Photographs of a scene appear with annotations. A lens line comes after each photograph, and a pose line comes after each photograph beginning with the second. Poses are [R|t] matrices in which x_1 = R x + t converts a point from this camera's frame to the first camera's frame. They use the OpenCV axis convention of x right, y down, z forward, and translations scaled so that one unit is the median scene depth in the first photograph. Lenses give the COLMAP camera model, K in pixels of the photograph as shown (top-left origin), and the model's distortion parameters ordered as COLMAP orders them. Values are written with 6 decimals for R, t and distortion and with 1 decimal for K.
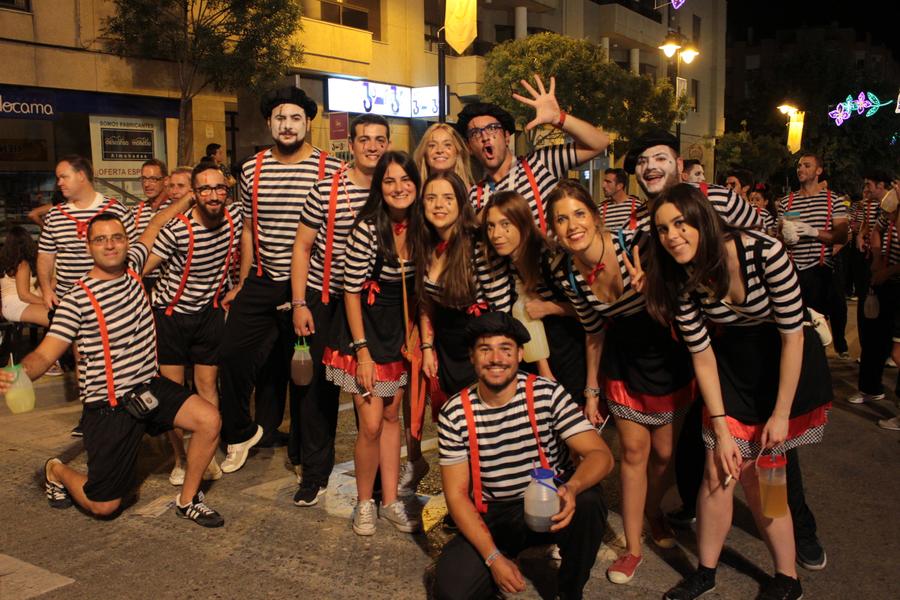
lens RADIAL K [[861.4, 0, 444.7], [0, 861.4, 305.6], [0, 0, 1]] dist [-0.145995, 0.143422]
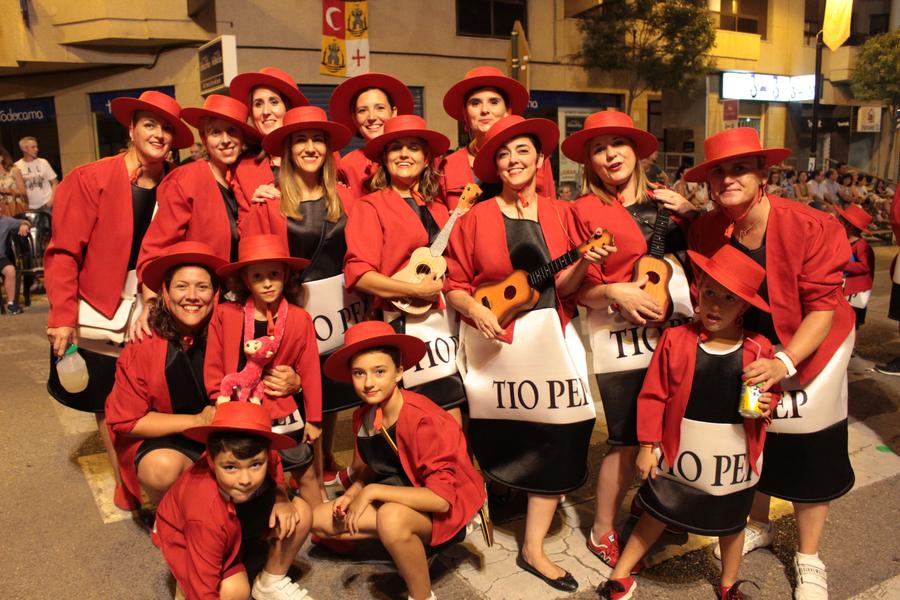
lens RADIAL K [[743.4, 0, 446.0], [0, 743.4, 304.2], [0, 0, 1]] dist [-0.154326, 0.125108]
pose [[0.895302, 0.074729, -0.439147, -0.006137], [-0.046391, 0.996109, 0.074926, 0.021843], [0.443038, -0.046709, 0.895285, -0.184271]]
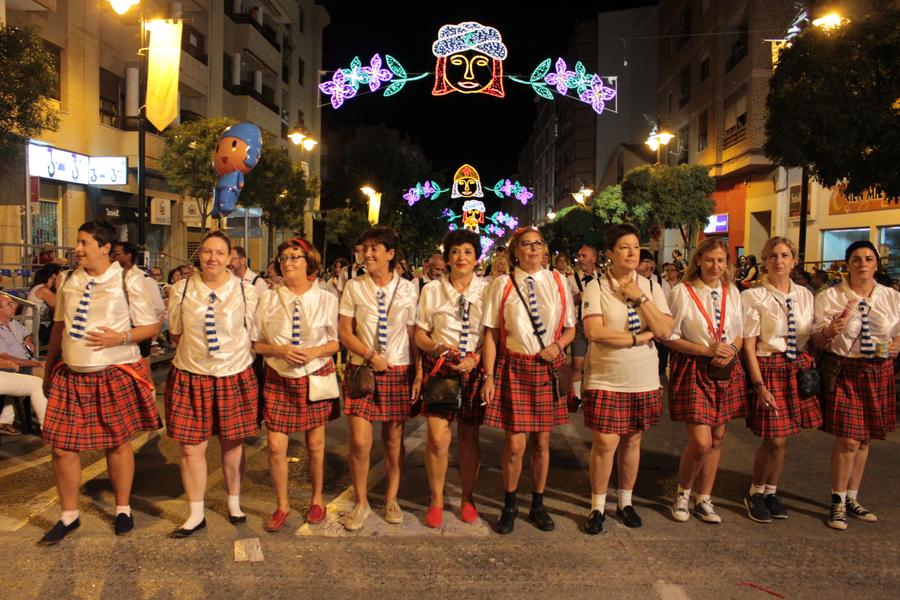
lens RADIAL K [[743.4, 0, 446.0], [0, 743.4, 304.2], [0, 0, 1]] dist [-0.154326, 0.125108]
pose [[0.861758, -0.012173, 0.507173, -0.119421], [0.045524, 0.997534, -0.053409, -0.003443], [-0.505272, 0.069114, 0.860188, 0.016966]]
